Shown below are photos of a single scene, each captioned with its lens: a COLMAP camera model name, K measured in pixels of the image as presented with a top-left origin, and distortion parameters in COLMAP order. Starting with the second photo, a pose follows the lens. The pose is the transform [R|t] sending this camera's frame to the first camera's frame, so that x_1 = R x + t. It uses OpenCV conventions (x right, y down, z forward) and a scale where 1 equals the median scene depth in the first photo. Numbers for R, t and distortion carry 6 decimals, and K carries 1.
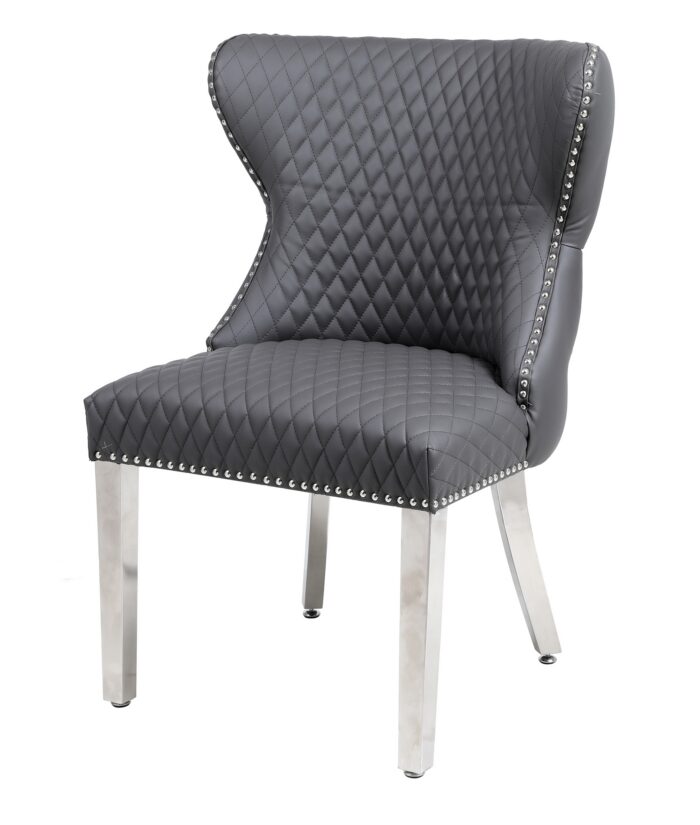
lens RADIAL K [[1517.8, 0, 351.3], [0, 1517.8, 408.7], [0, 0, 1]] dist [0.012613, 0.000000]
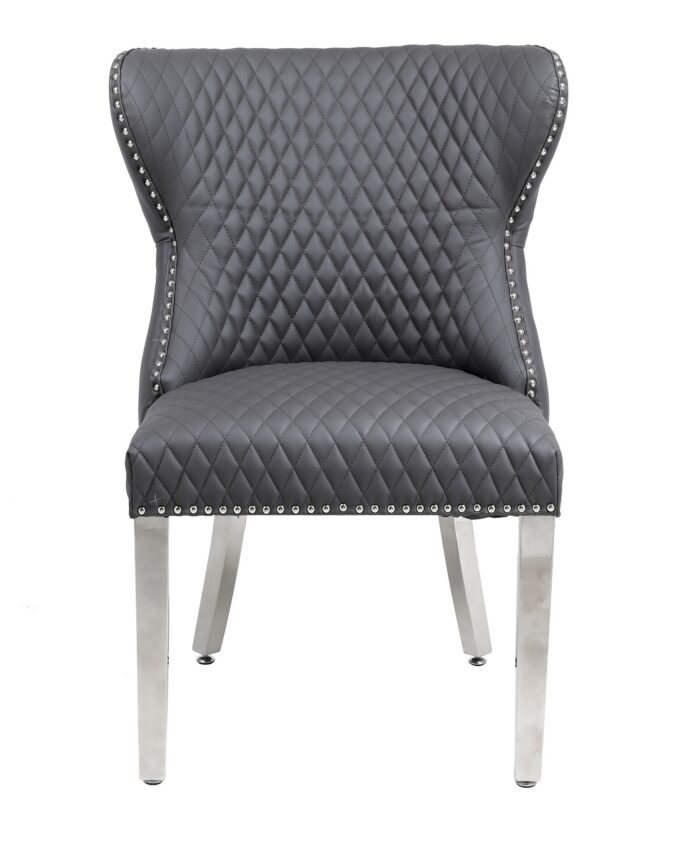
lens RADIAL K [[1569.3, 0, 351.4], [0, 1569.3, 429.8], [0, 0, 1]] dist [0.012613, 0.000000]
pose [[0.927988, -0.119524, 0.352919, -0.315056], [0.120533, 0.992524, 0.019203, -0.017519], [-0.352575, 0.024718, 0.935457, 0.058269]]
